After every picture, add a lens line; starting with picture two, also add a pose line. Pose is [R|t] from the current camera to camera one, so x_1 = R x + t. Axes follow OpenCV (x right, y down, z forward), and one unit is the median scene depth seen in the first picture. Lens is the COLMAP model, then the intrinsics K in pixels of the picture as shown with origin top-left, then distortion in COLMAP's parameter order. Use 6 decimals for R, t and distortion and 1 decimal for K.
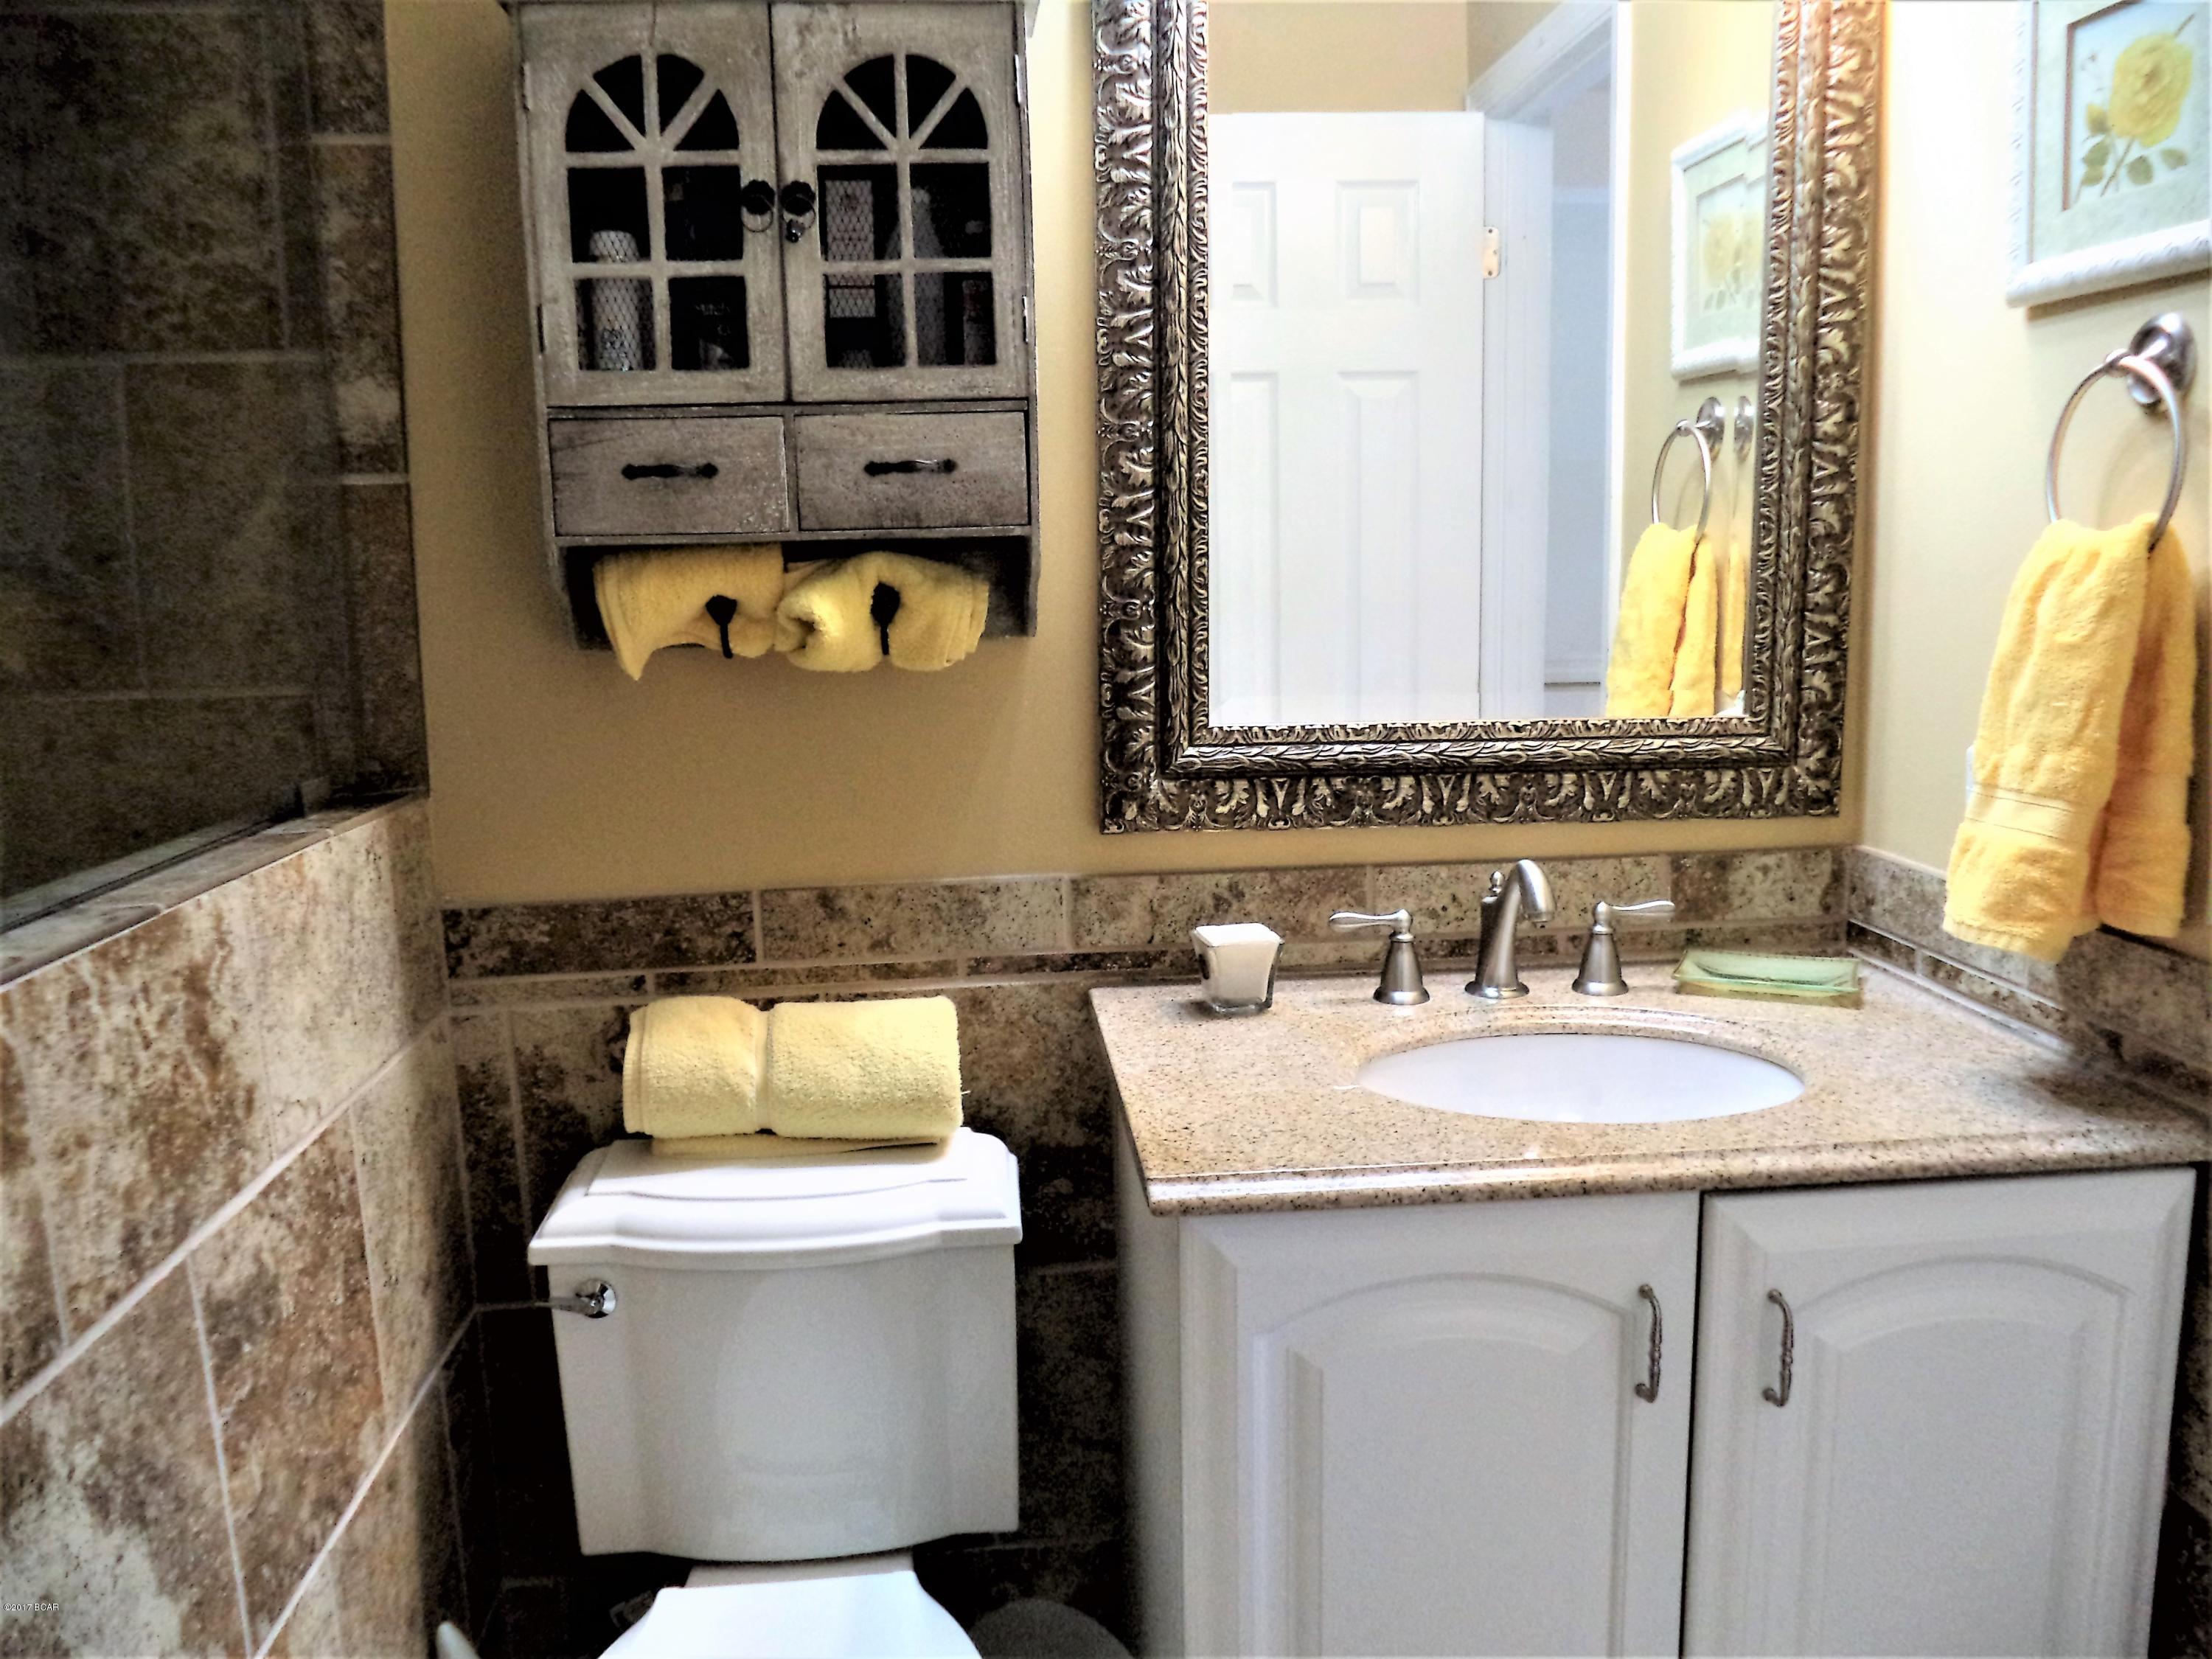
lens RADIAL K [[1770.3, 0, 1103.9], [0, 1770.3, 822.2], [0, 0, 1]] dist [-0.048543, 0.011700]
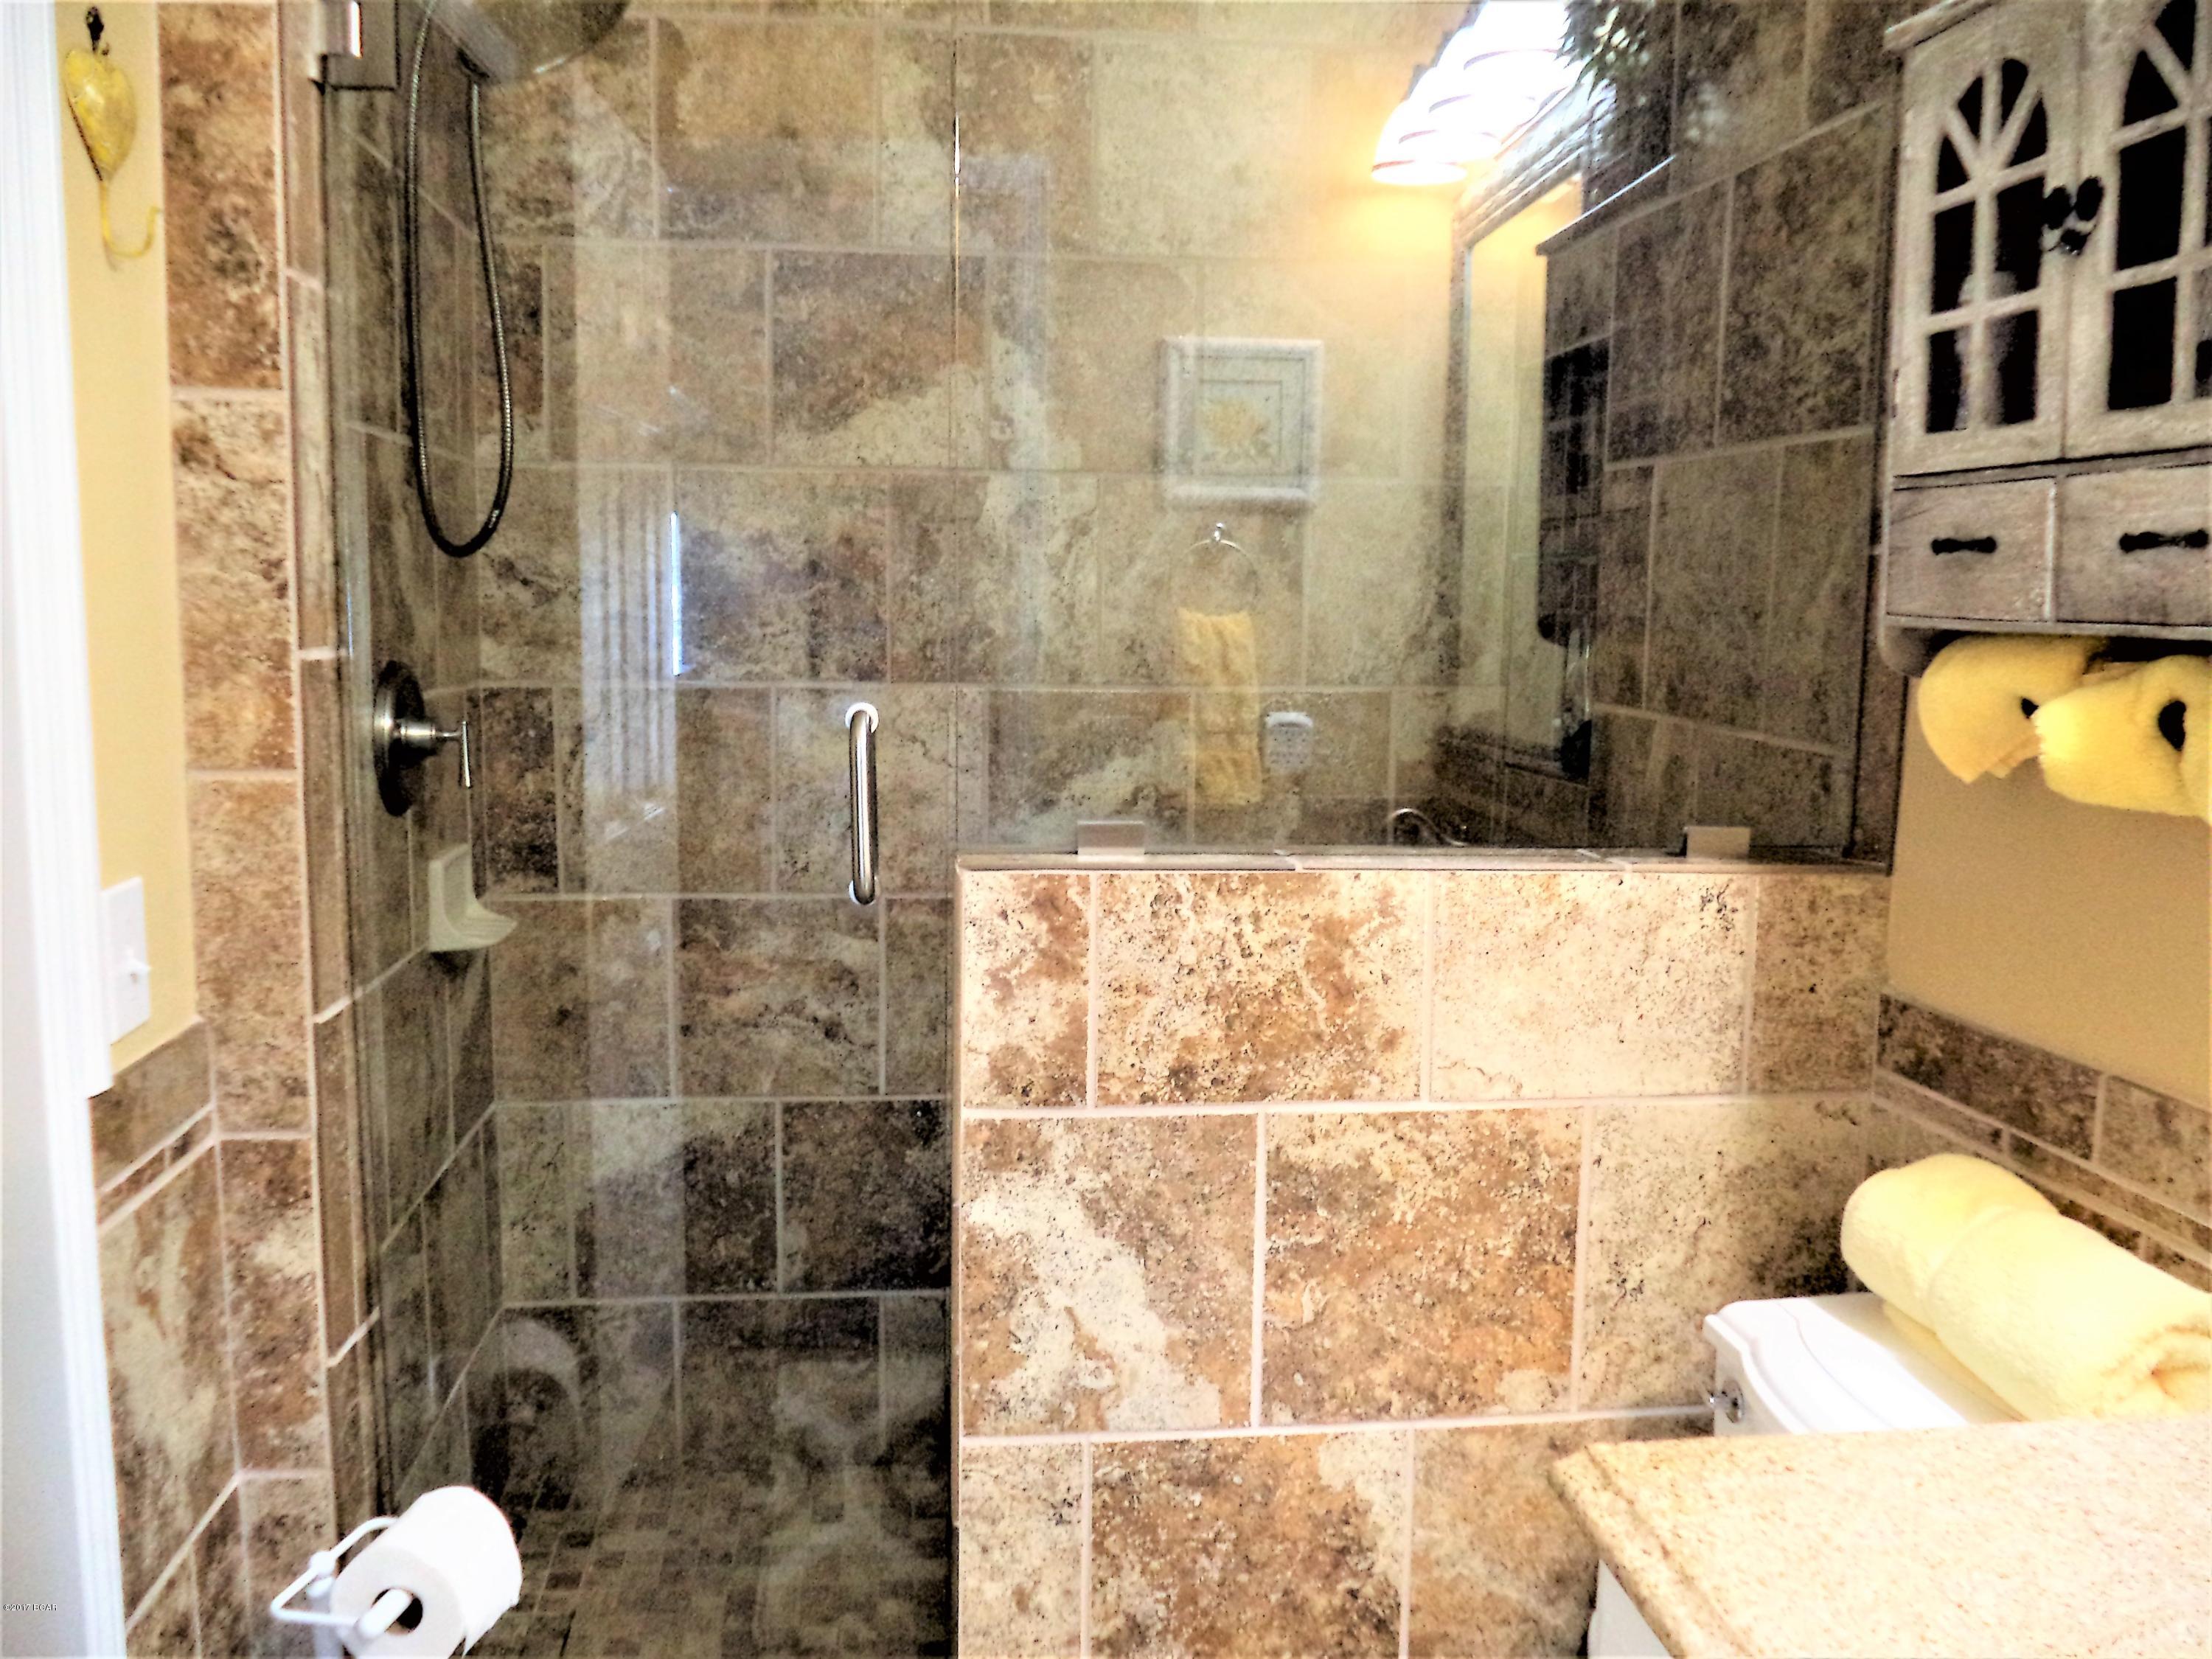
lens RADIAL K [[1770.3, 0, 1100.4], [0, 1770.3, 822.8], [0, 0, 1]] dist [-0.048543, 0.011700]
pose [[0.024040, 0.154754, -0.987660, 0.554347], [-0.173508, 0.973598, 0.148328, -0.110093], [0.984539, 0.167801, 0.050257, 0.513894]]
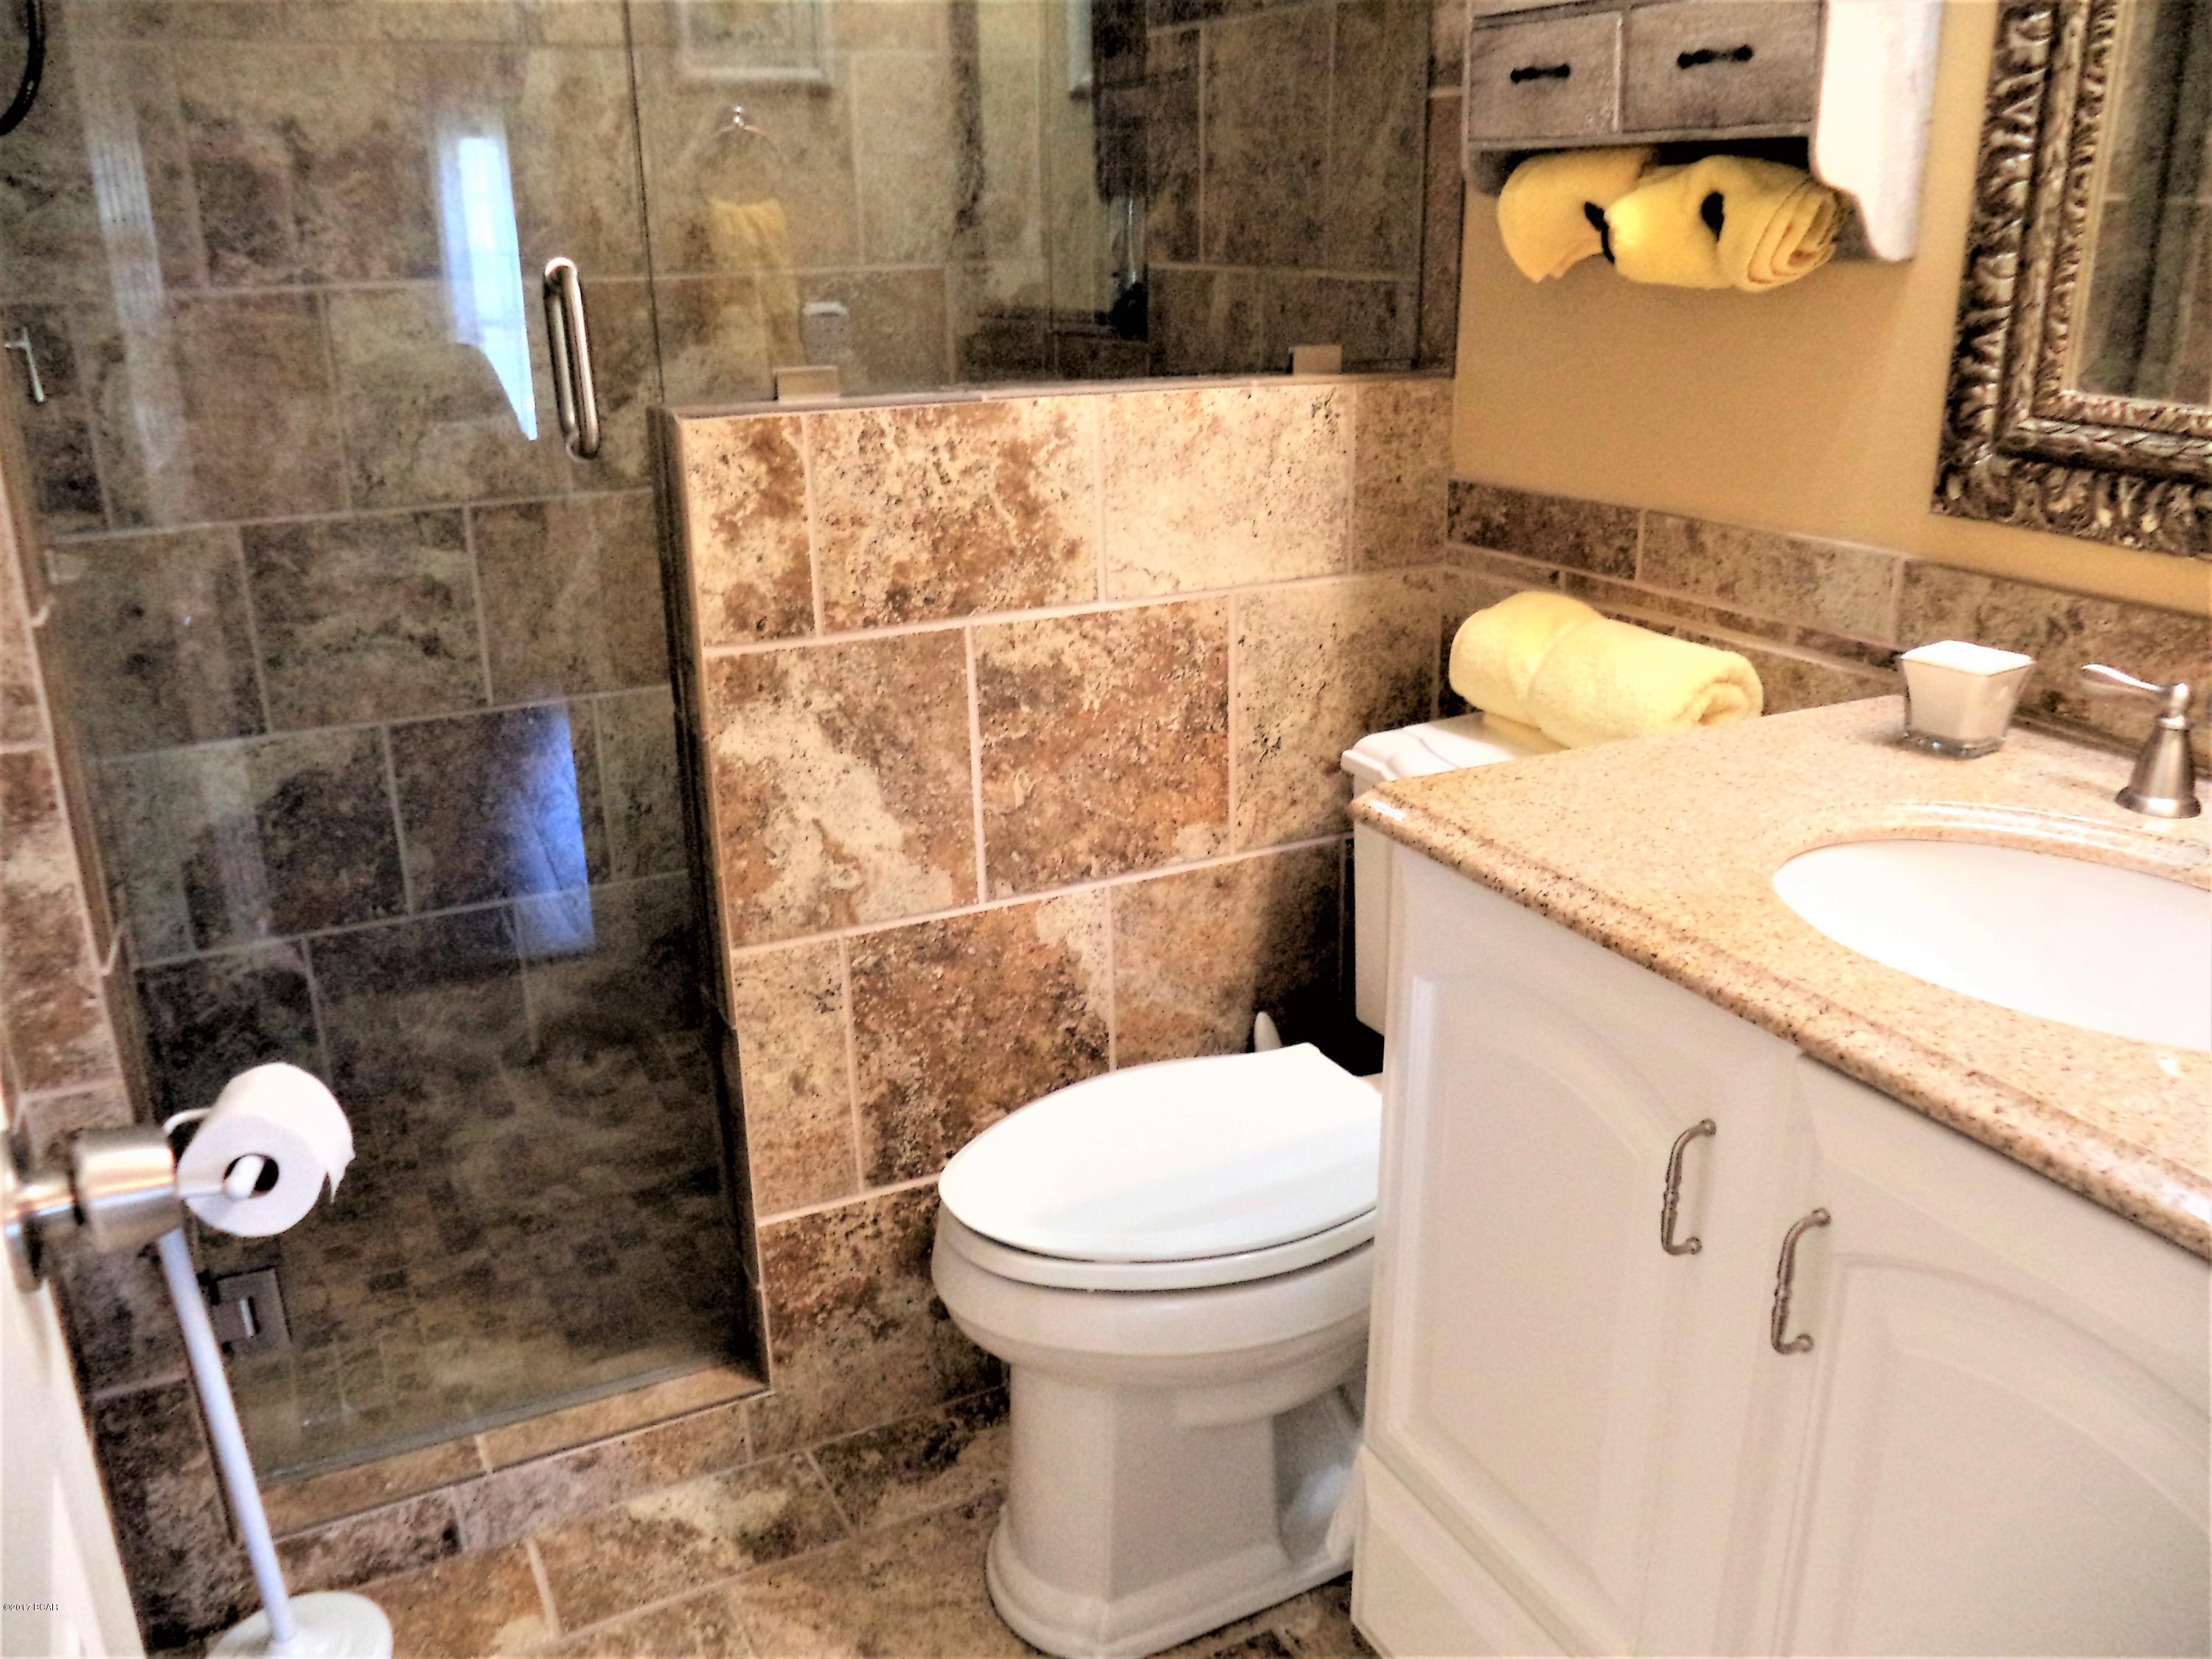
lens RADIAL K [[1770.3, 0, 1104.3], [0, 1770.3, 833.3], [0, 0, 1]] dist [-0.048543, 0.011700]
pose [[0.366185, 0.322831, -0.872748, 0.641671], [-0.141980, 0.946294, 0.290464, -0.035272], [0.919647, 0.017549, 0.392354, 0.333780]]
